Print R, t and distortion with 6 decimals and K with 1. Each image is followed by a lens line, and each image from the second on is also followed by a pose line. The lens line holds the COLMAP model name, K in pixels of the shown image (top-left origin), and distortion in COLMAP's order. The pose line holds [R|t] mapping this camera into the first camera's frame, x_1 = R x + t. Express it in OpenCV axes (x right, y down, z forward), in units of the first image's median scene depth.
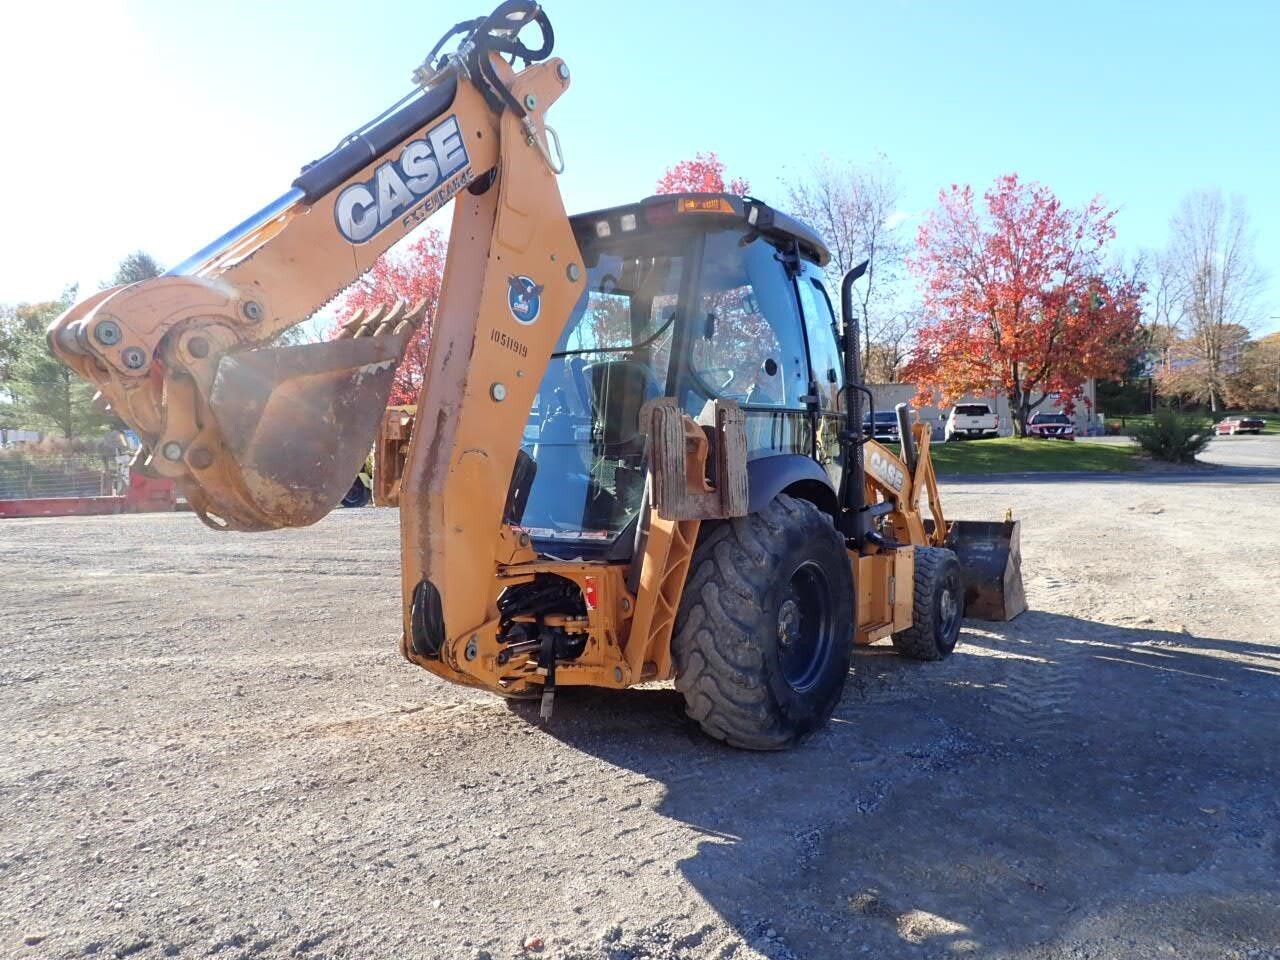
lens RADIAL K [[955.4, 0, 637.7], [0, 955.4, 468.6], [0, 0, 1]] dist [-0.002307, 0.007938]
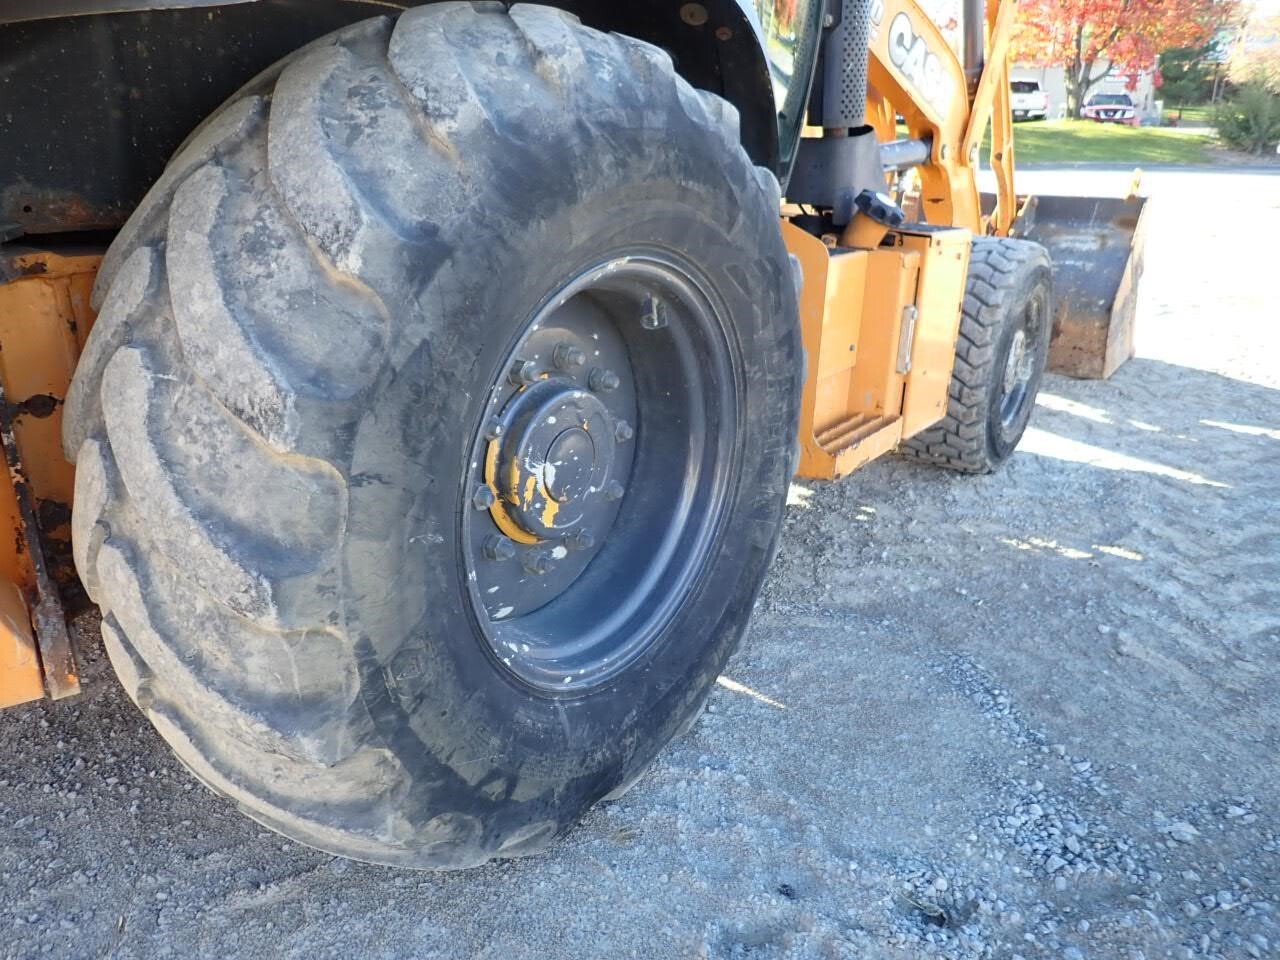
lens RADIAL K [[955.4, 0, 641.5], [0, 955.4, 488.1], [0, 0, 1]] dist [-0.002307, 0.007938]
pose [[0.999809, 0.019511, 0.001065, 0.146180], [-0.018806, 0.946022, 0.323557, 0.054742], [0.005305, -0.323515, 0.946208, 0.566531]]
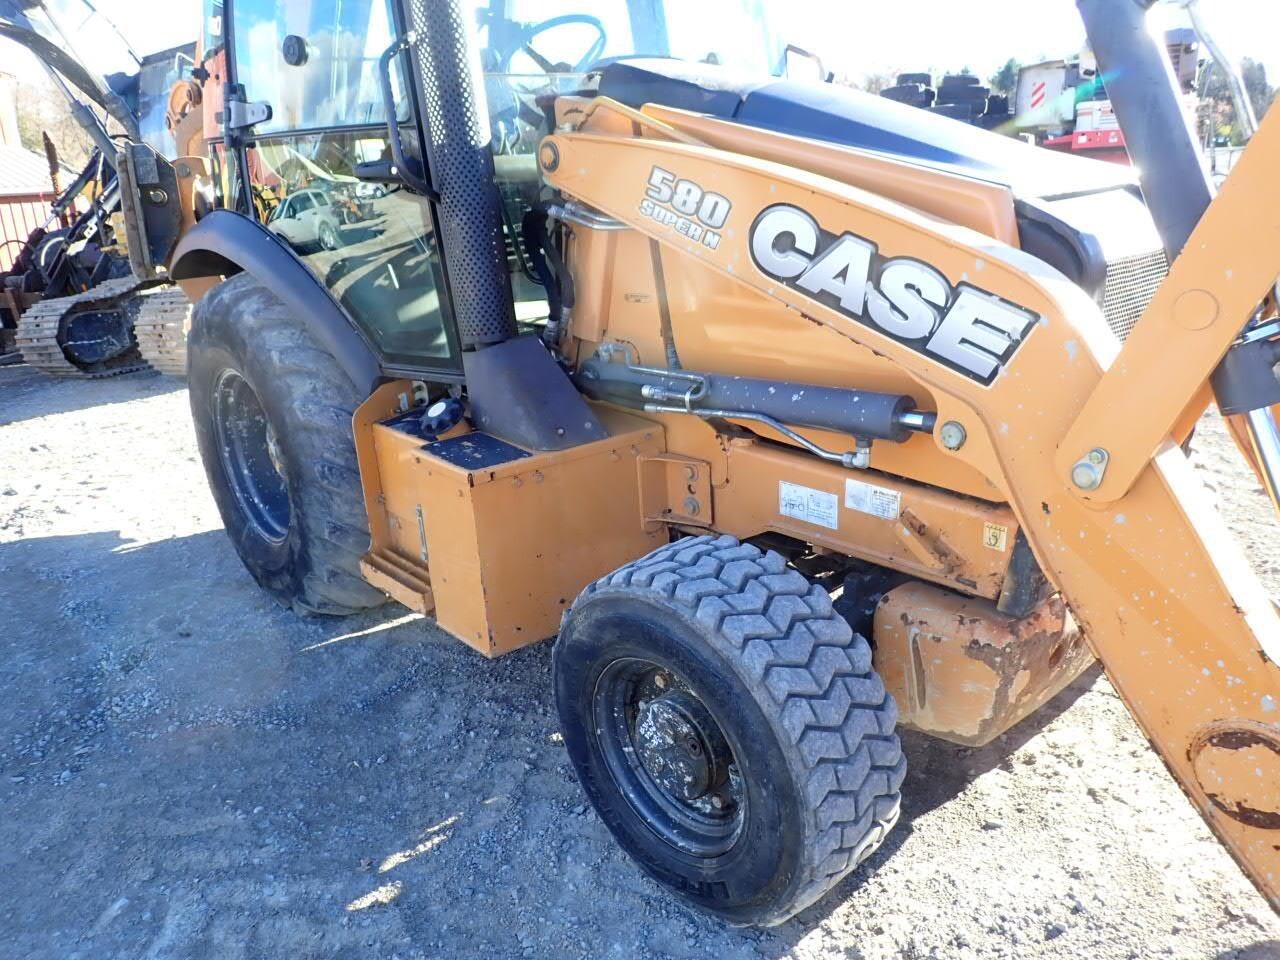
lens RADIAL K [[955.4, 0, 640.0], [0, 955.4, 481.6], [0, 0, 1]] dist [-0.002307, 0.007938]
pose [[-0.205729, 0.341680, -0.917022, 0.620418], [0.028979, 0.938783, 0.343287, -0.045344], [0.978180, 0.044049, -0.203037, 1.136633]]
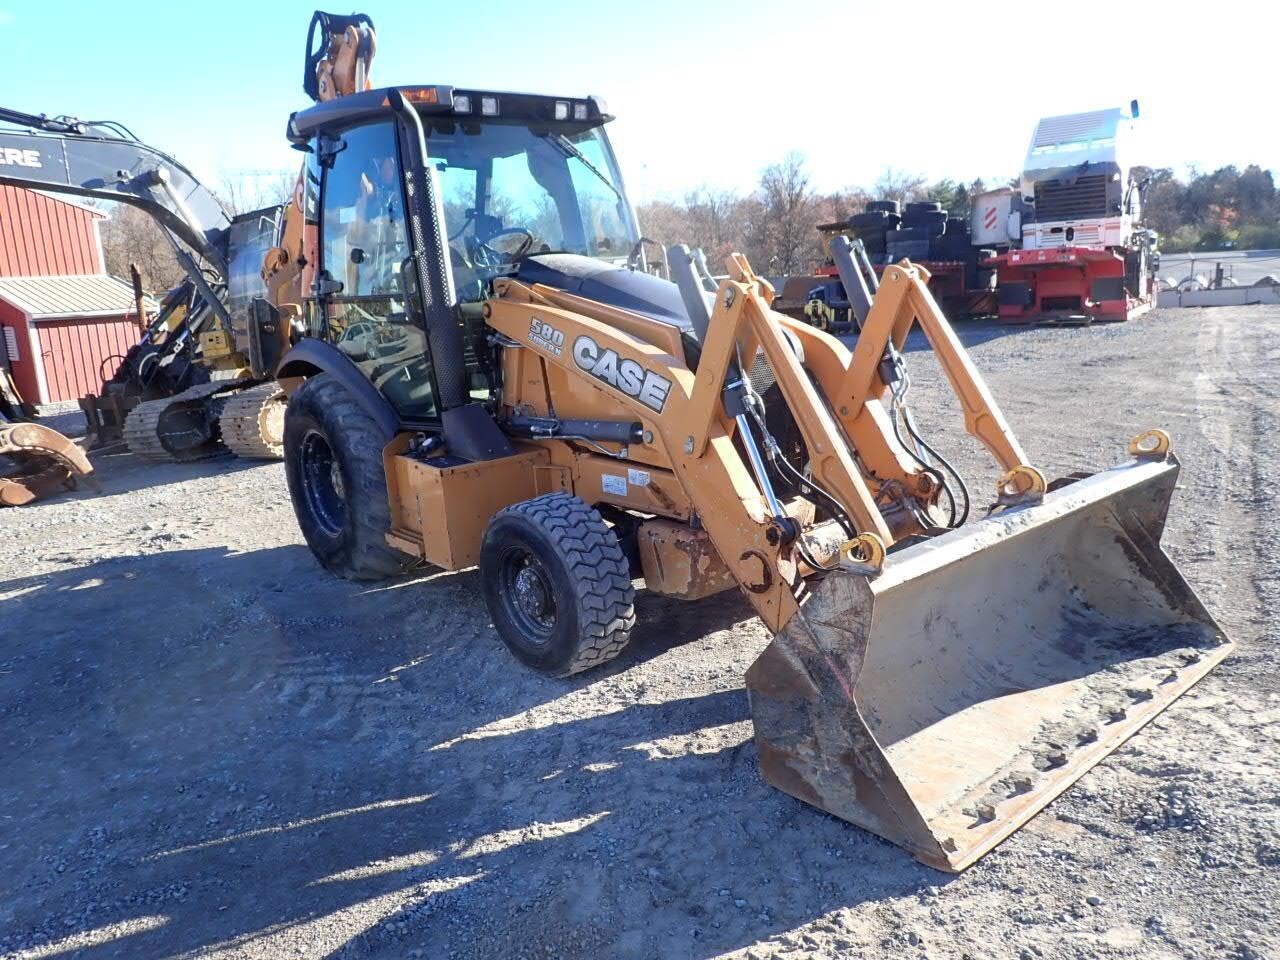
lens RADIAL K [[955.4, 0, 644.0], [0, 955.4, 478.8], [0, 0, 1]] dist [-0.002307, 0.007938]
pose [[-0.230765, 0.241167, -0.942648, 0.955354], [0.045258, 0.970409, 0.237189, -0.083241], [0.971956, 0.012073, -0.234851, 1.323622]]
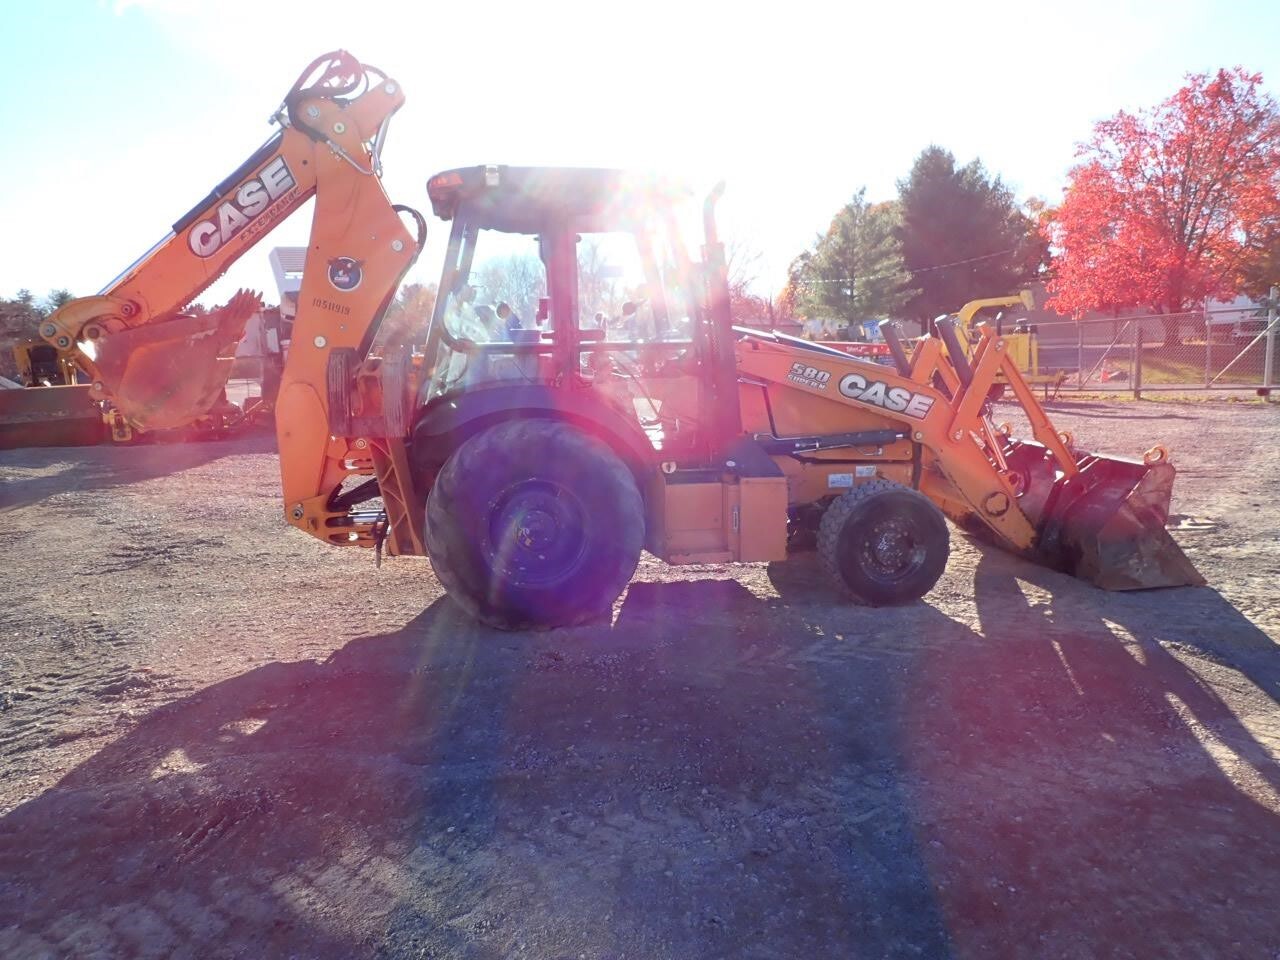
lens RADIAL K [[955.4, 0, 619.6], [0, 955.4, 483.2], [0, 0, 1]] dist [-0.002307, 0.007938]
pose [[0.668445, 0.100627, -0.736923, 0.873602], [0.001405, 0.990633, 0.136546, -0.044462], [0.743760, -0.092309, 0.662042, 0.241950]]
